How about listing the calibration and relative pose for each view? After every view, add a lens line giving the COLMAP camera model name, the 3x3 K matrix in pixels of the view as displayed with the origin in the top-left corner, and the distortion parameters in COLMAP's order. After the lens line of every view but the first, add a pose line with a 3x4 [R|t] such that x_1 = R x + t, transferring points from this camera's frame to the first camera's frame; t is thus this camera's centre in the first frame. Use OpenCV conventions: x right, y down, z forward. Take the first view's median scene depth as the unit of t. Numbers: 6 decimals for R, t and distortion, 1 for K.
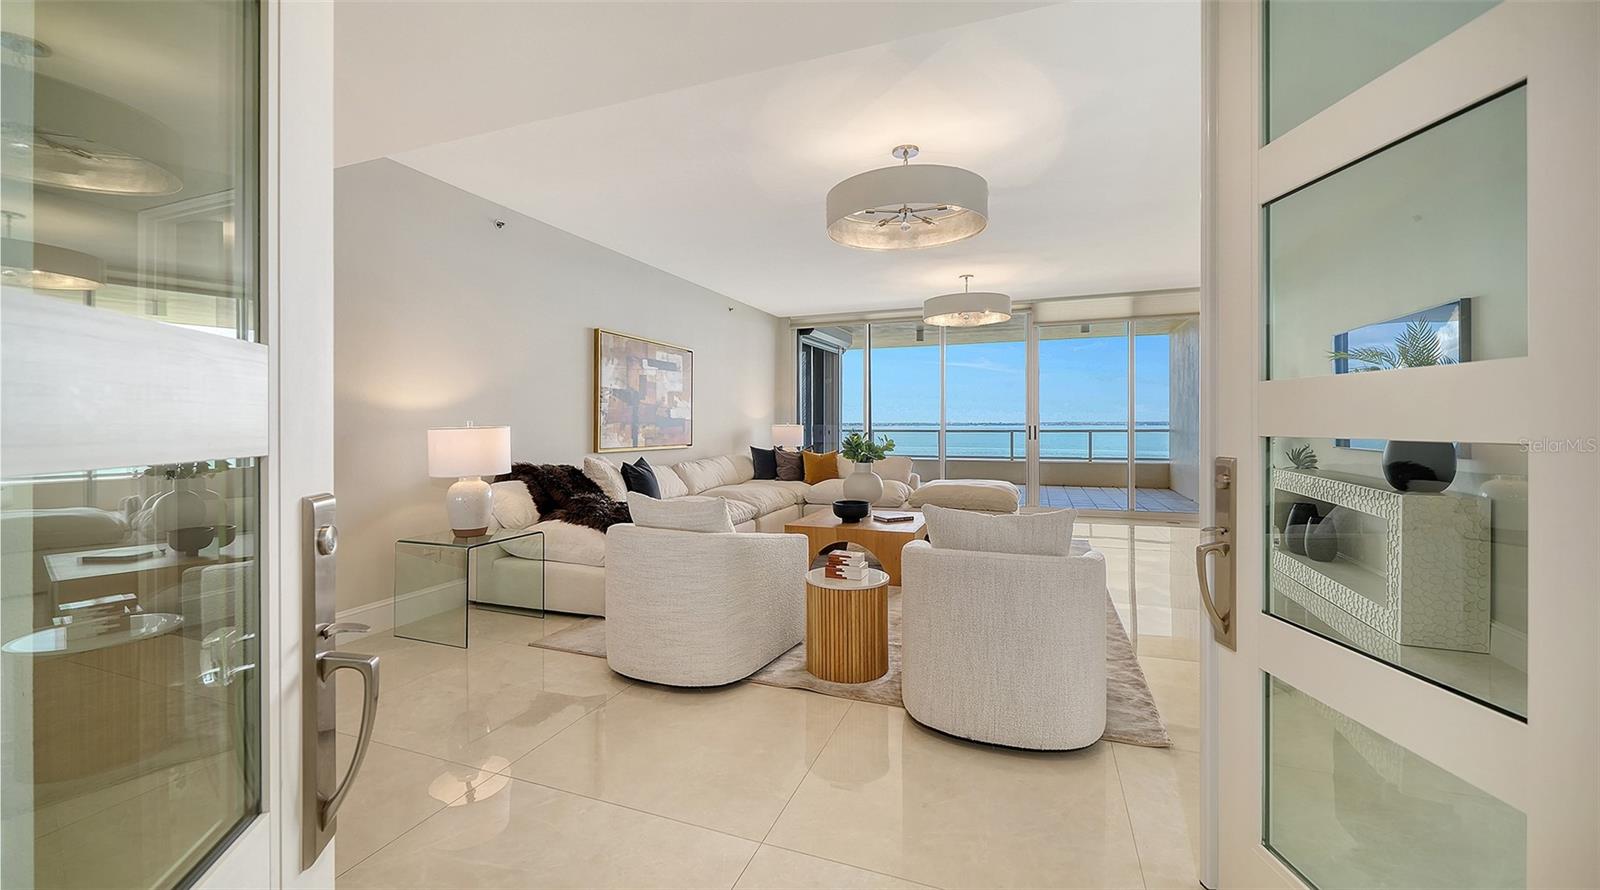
lens RADIAL K [[631.8, 0, 792.0], [0, 631.8, 423.2], [0, 0, 1]] dist [0.013096, 0.000095]
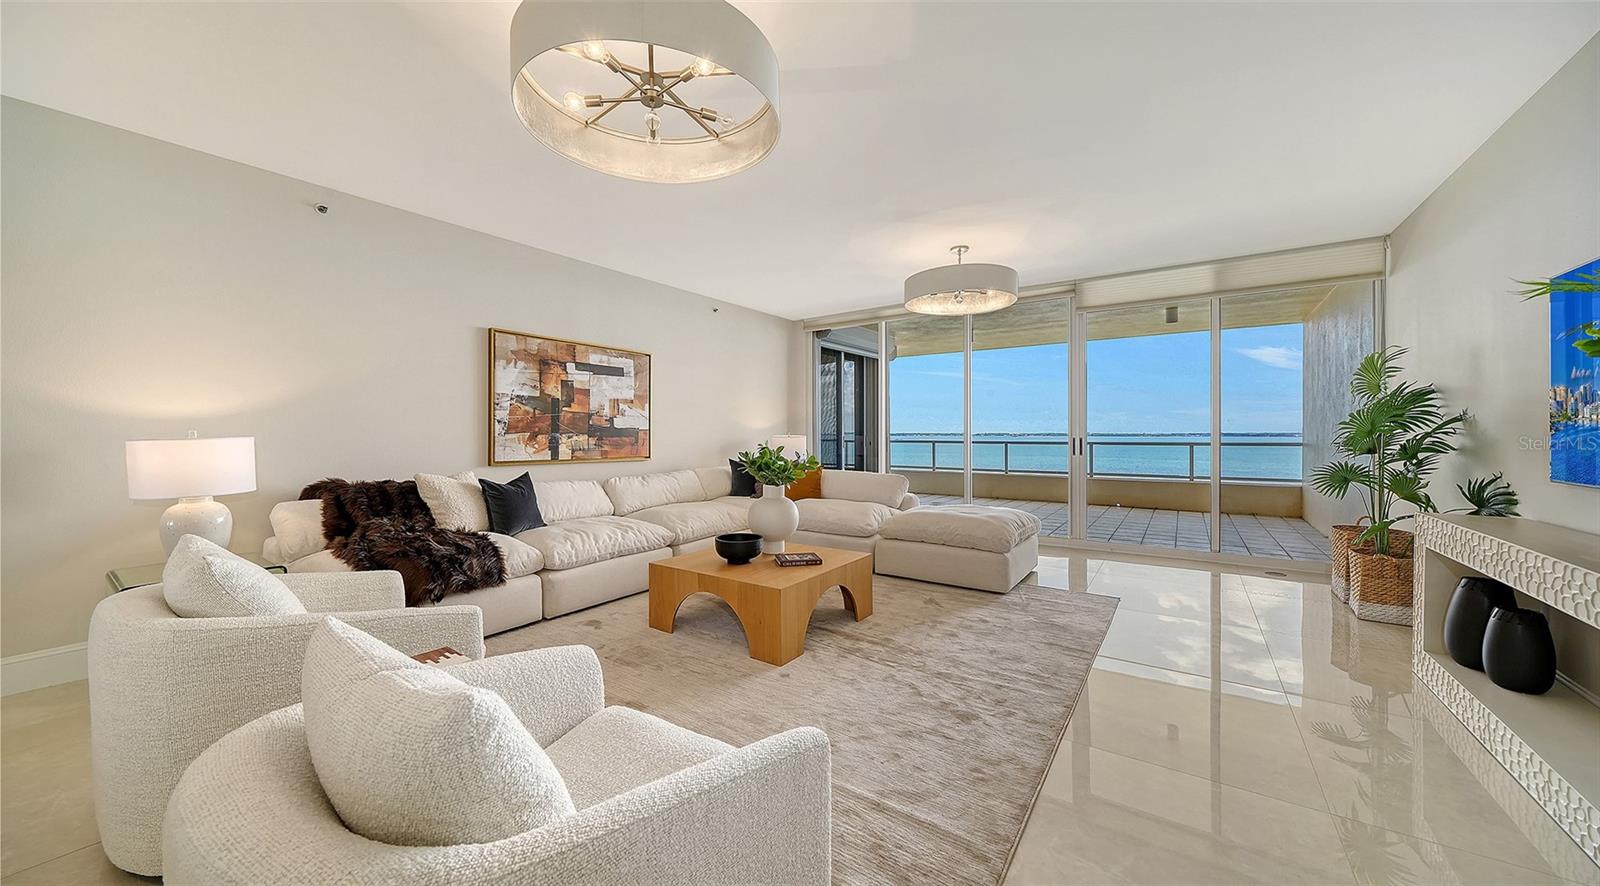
lens RADIAL K [[561.7, 0, 783.1], [0, 561.7, 435.4], [0, 0, 1]] dist [-0.000349, 0.000092]
pose [[0.967968, 0.004135, -0.251039, 0.248874], [-0.002994, 0.999983, 0.004926, -0.001797], [0.251055, -0.004016, 0.967964, 0.276300]]
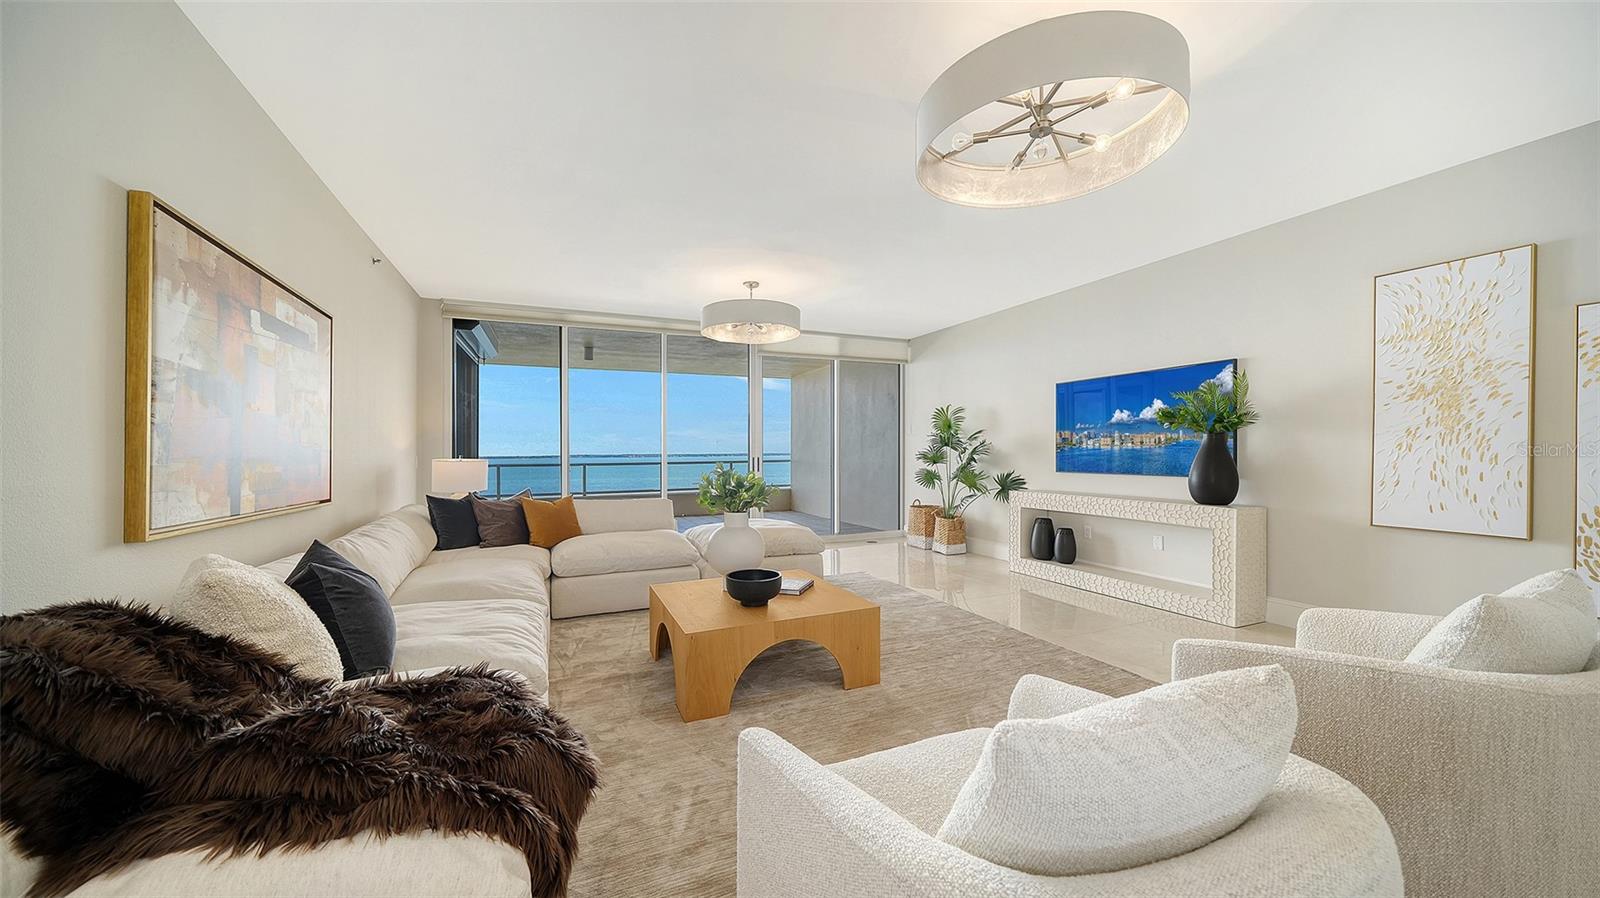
lens RADIAL K [[561.7, 0, 802.5], [0, 561.7, 451.3], [0, 0, 1]] dist [-0.000349, 0.000092]
pose [[0.702588, -0.000418, 0.711597, -0.227598], [0.006137, 0.999966, -0.005471, -0.000172], [-0.711570, 0.008211, 0.702567, 0.433693]]
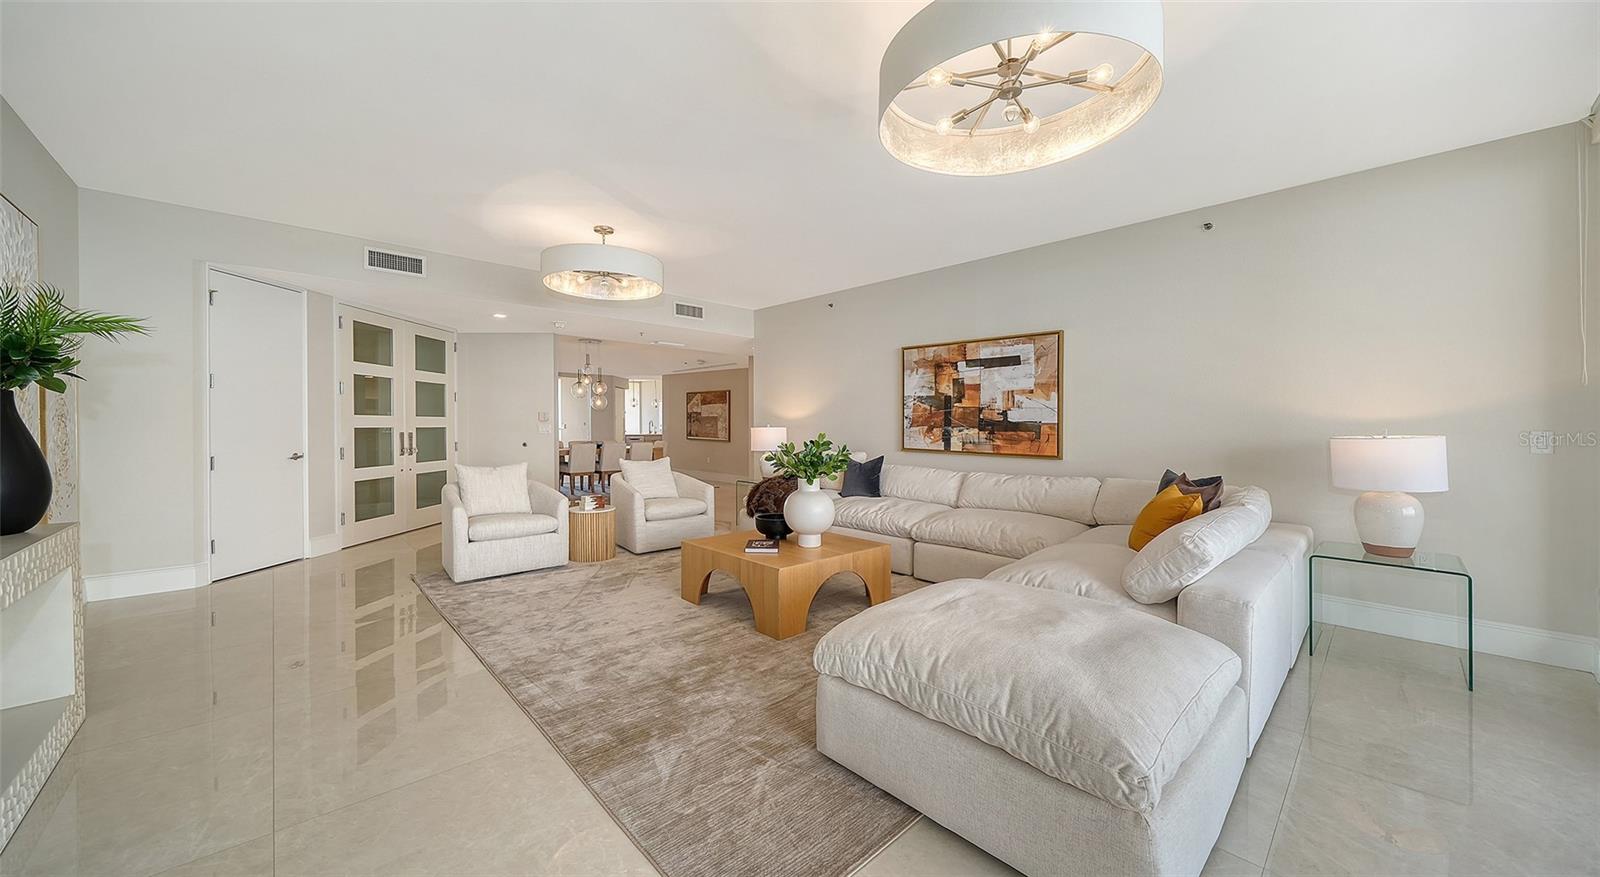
lens RADIAL K [[561.7, 0, 802.3], [0, 561.7, 441.9], [0, 0, 1]] dist [-0.000349, 0.000092]
pose [[-0.432126, 0.029401, -0.901334, 0.618986], [-0.003003, 0.999416, 0.034040, -0.005433], [0.901808, 0.017416, -0.431785, 1.081954]]
